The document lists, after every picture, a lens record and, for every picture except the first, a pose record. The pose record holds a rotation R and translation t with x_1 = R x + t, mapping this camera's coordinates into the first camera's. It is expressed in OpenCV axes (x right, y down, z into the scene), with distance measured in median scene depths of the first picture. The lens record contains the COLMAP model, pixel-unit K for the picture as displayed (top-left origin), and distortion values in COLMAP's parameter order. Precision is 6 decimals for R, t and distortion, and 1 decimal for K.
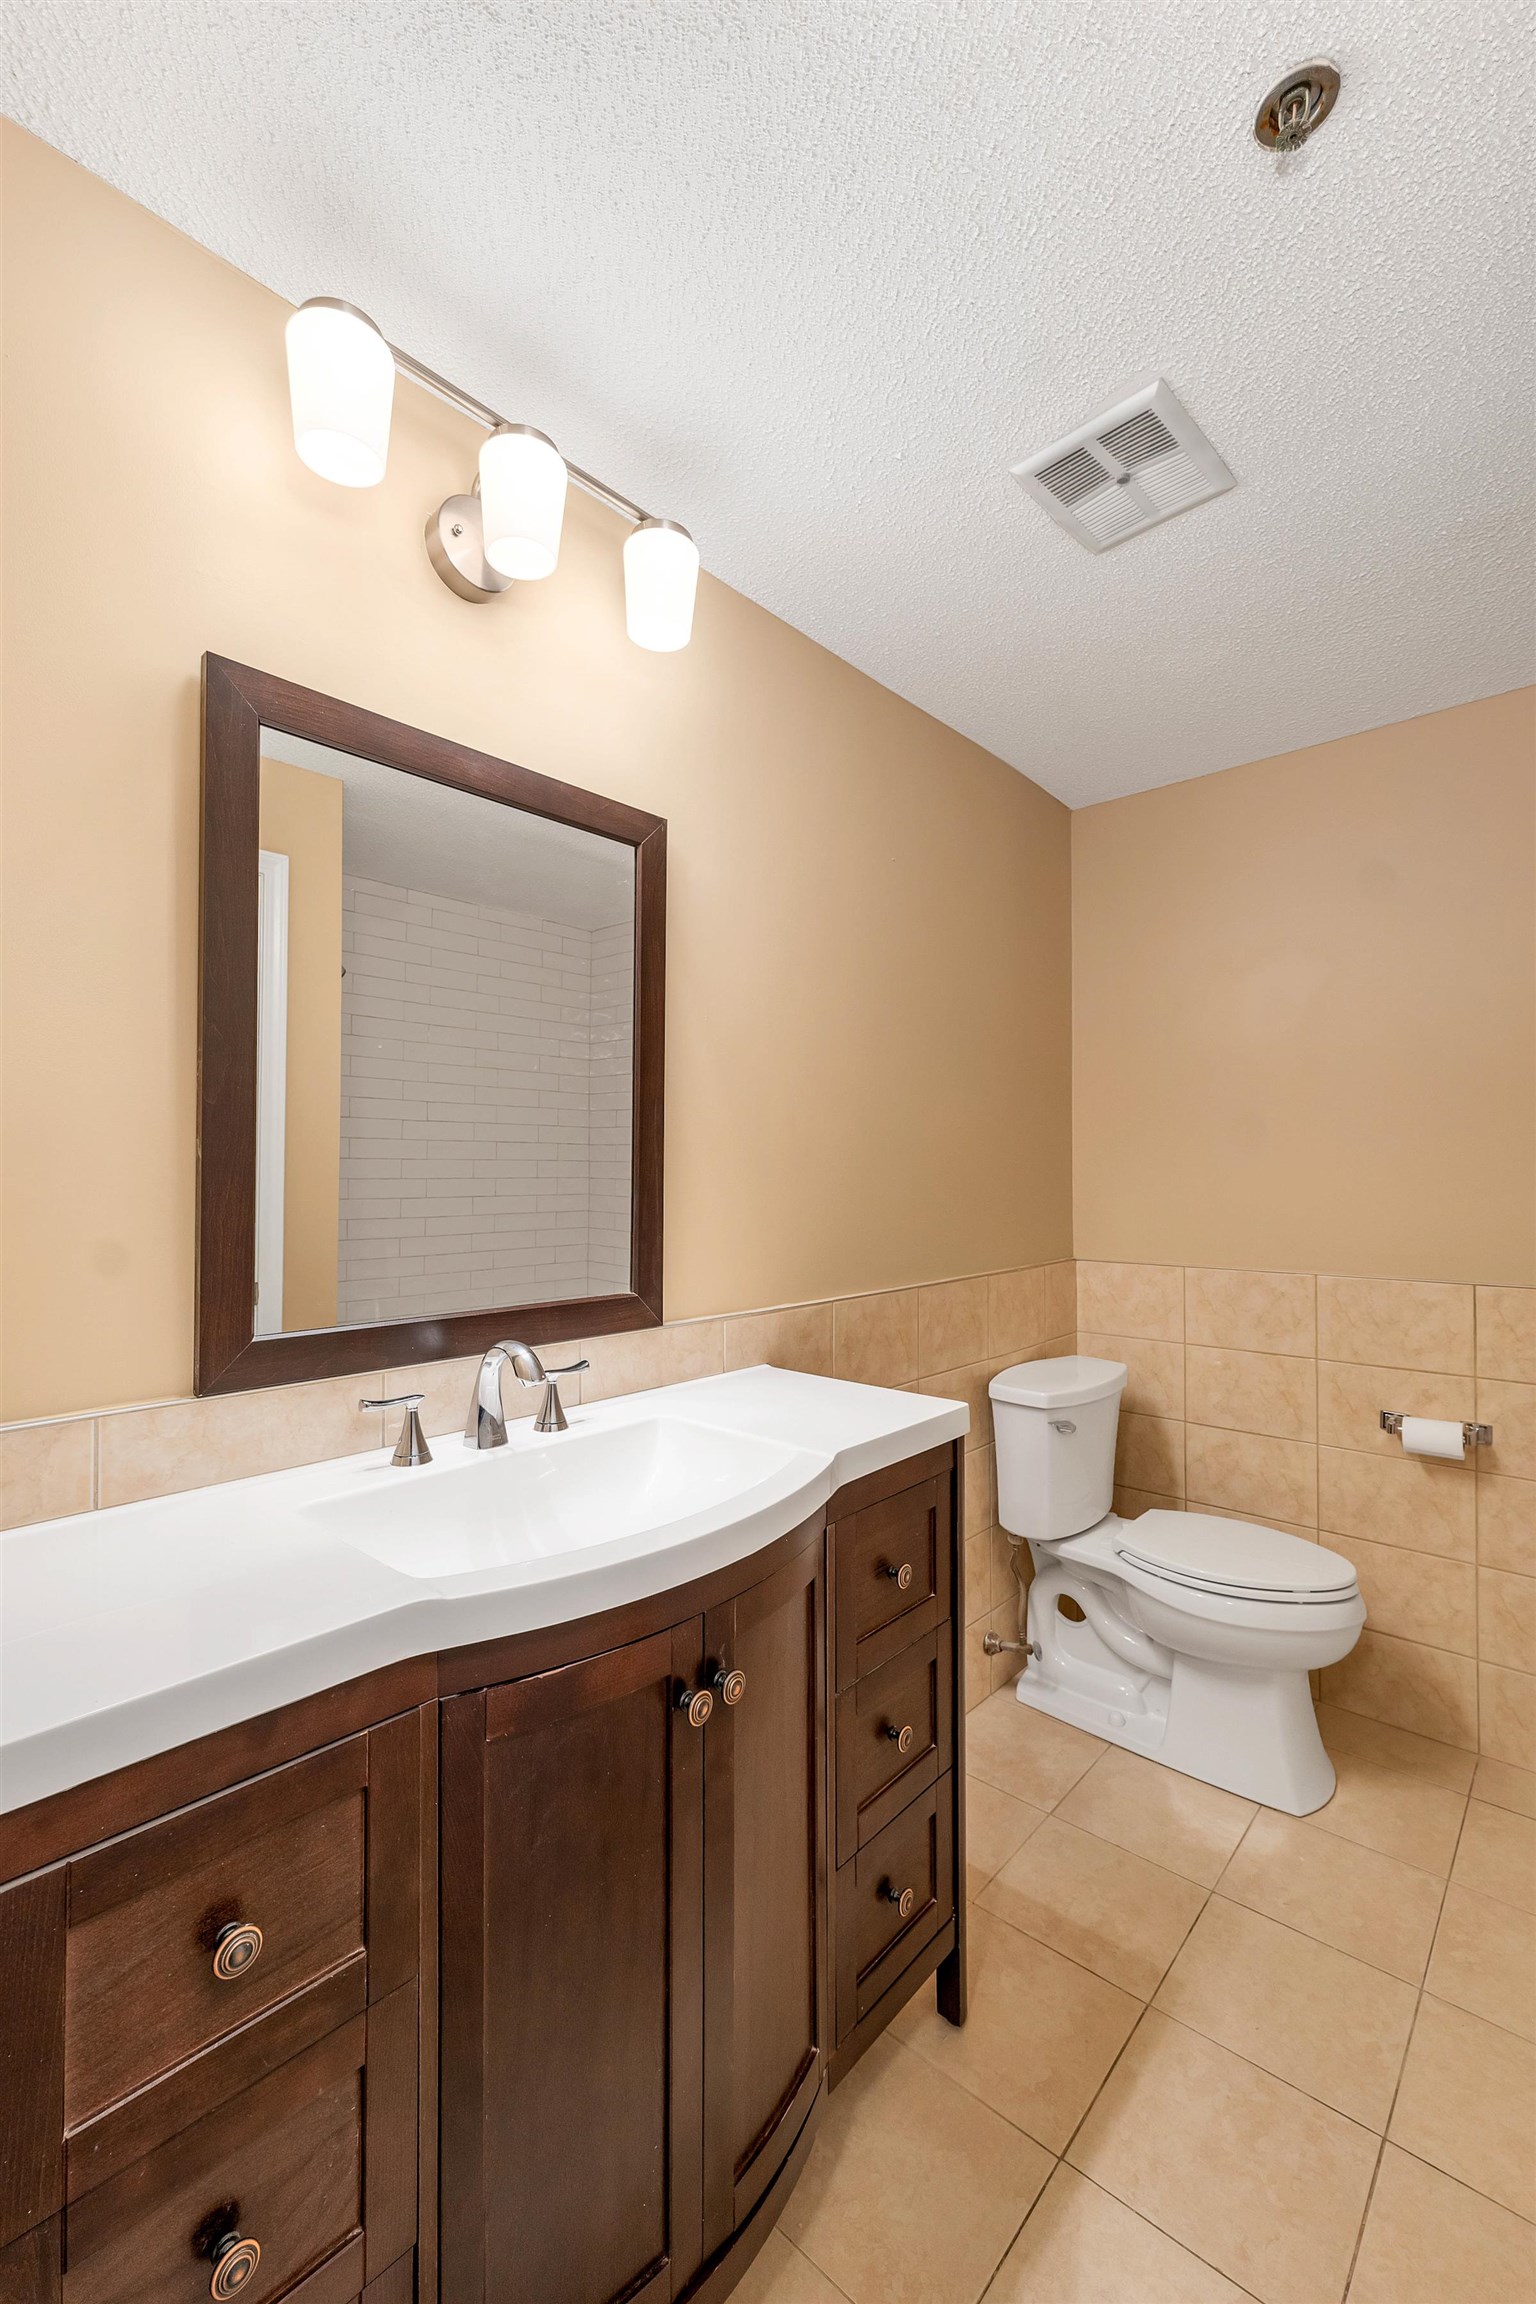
lens RADIAL K [[977.4, 0, 757.2], [0, 977.4, 1156.3], [0, 0, 1]] dist [0.007849, 0.000555]
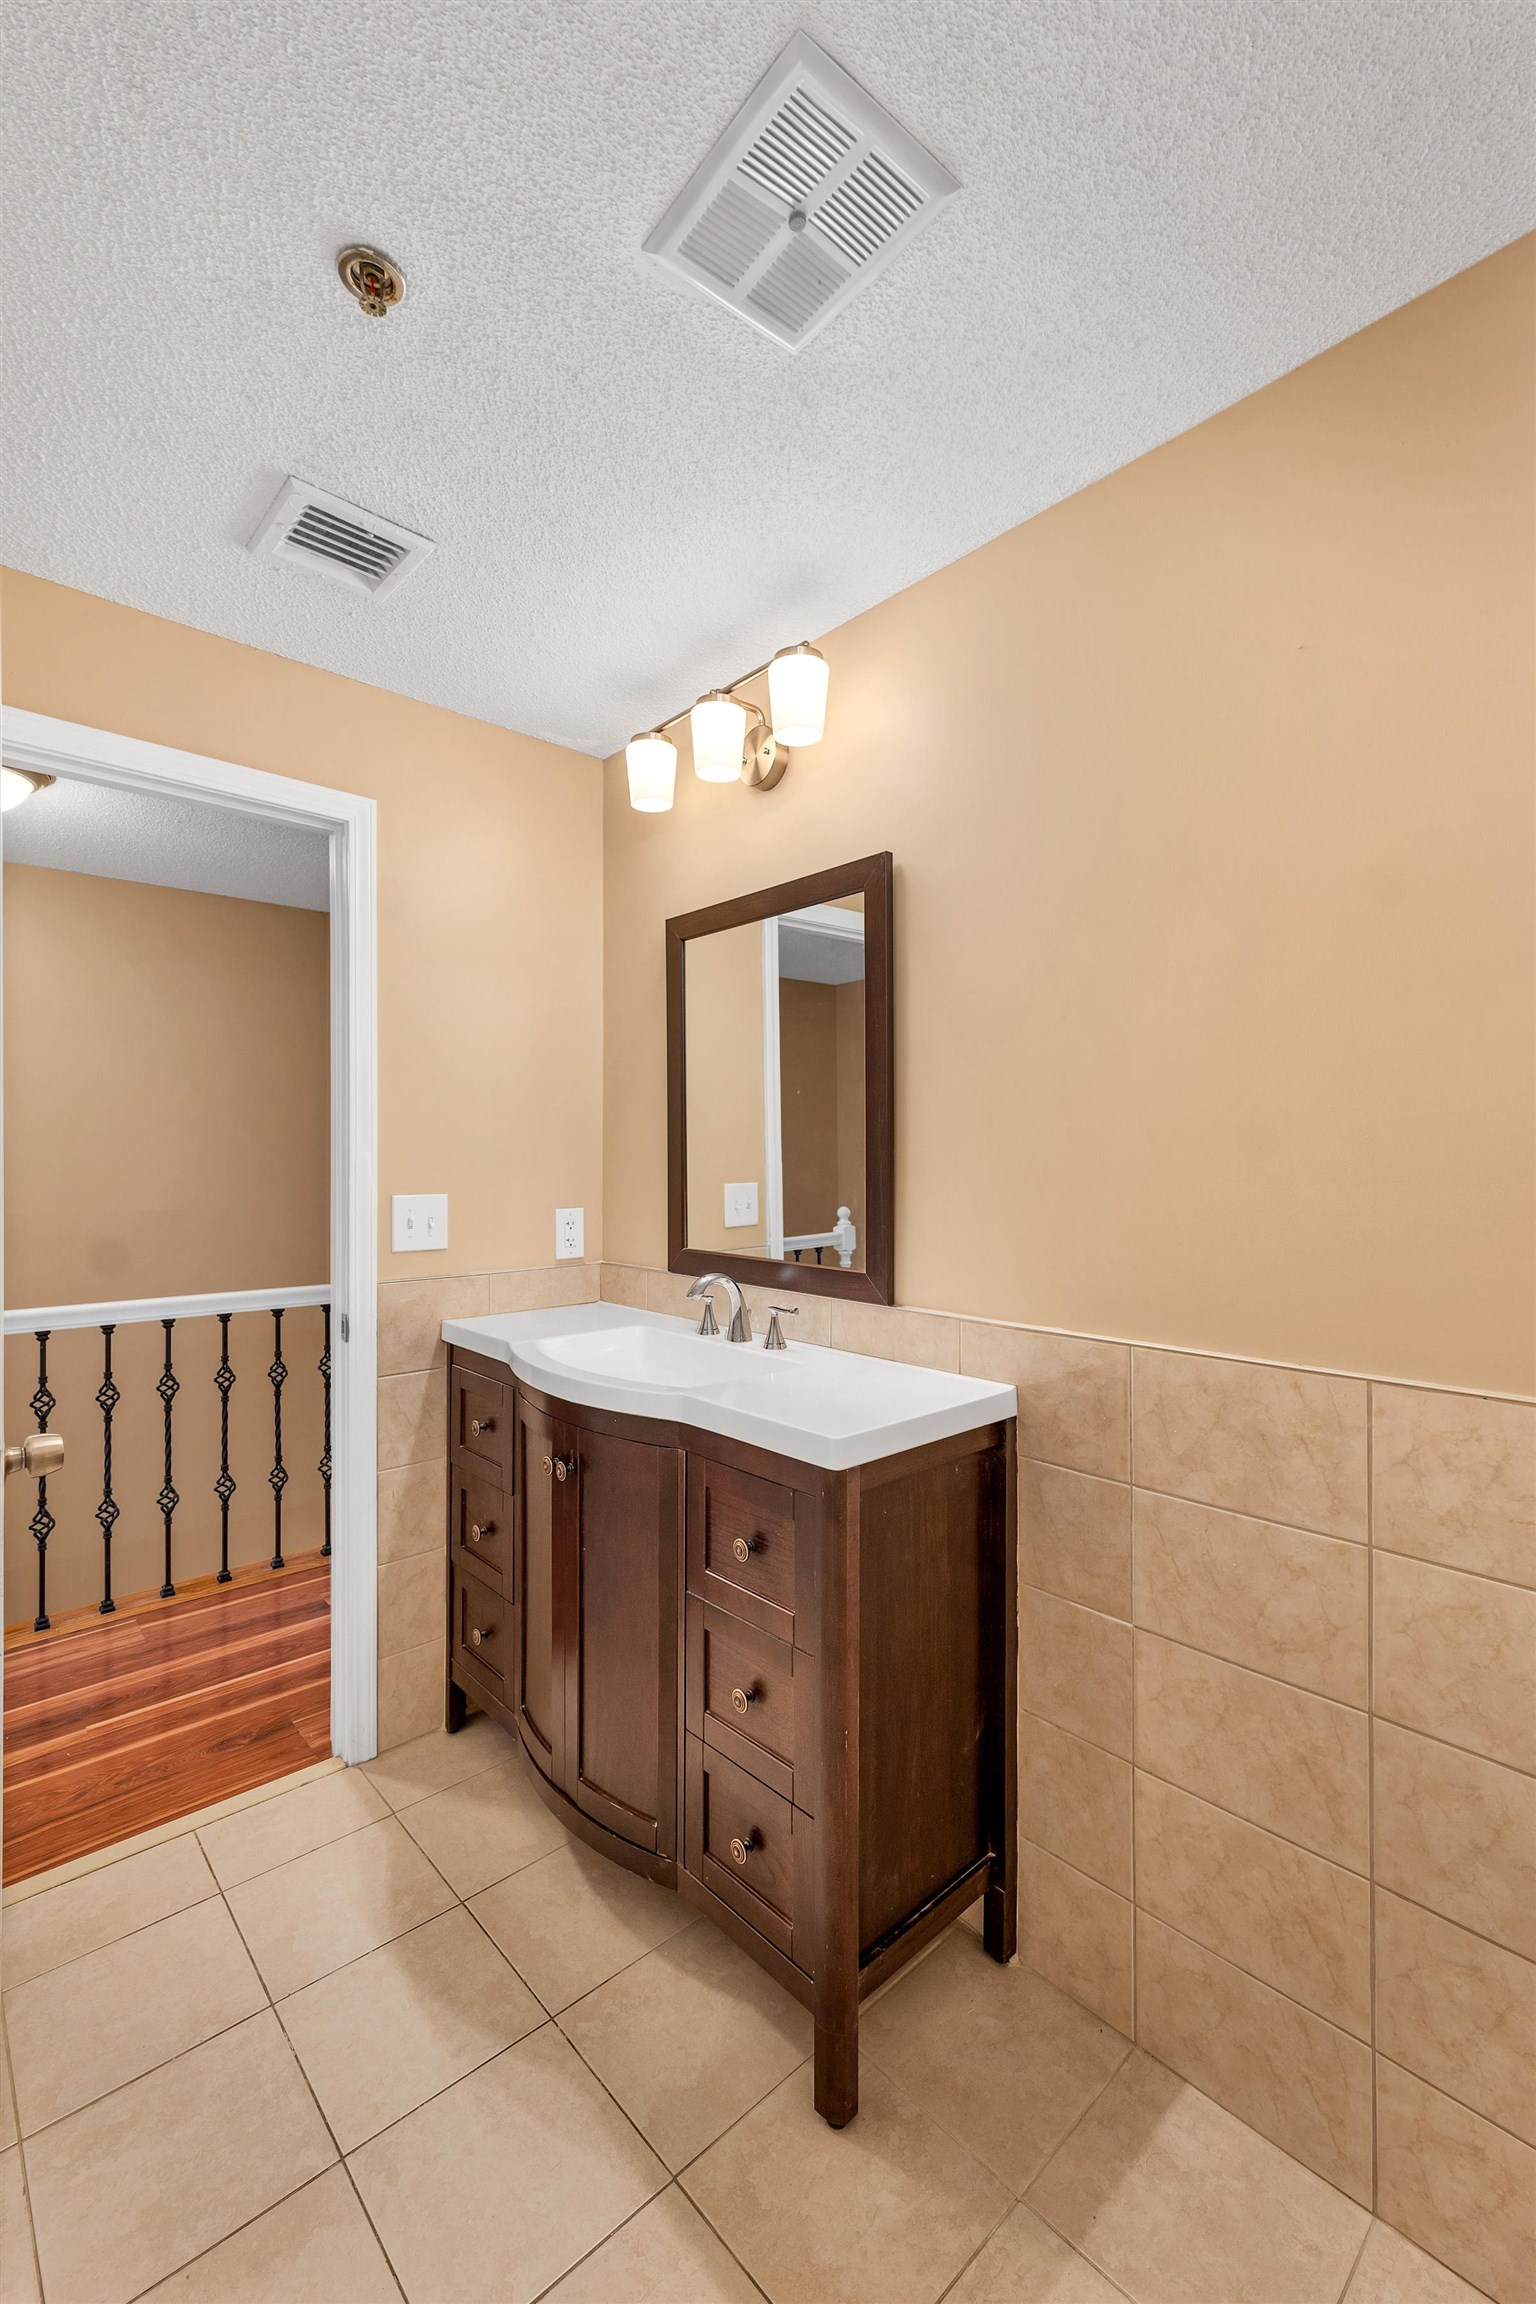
lens RADIAL K [[977.4, 0, 753.2], [0, 977.4, 1153.4], [0, 0, 1]] dist [0.007849, 0.000555]
pose [[-0.118745, -0.005325, -0.992910, 1.186526], [0.016281, 0.999841, -0.007309, 0.005251], [0.992791, -0.017033, -0.118640, 1.125737]]
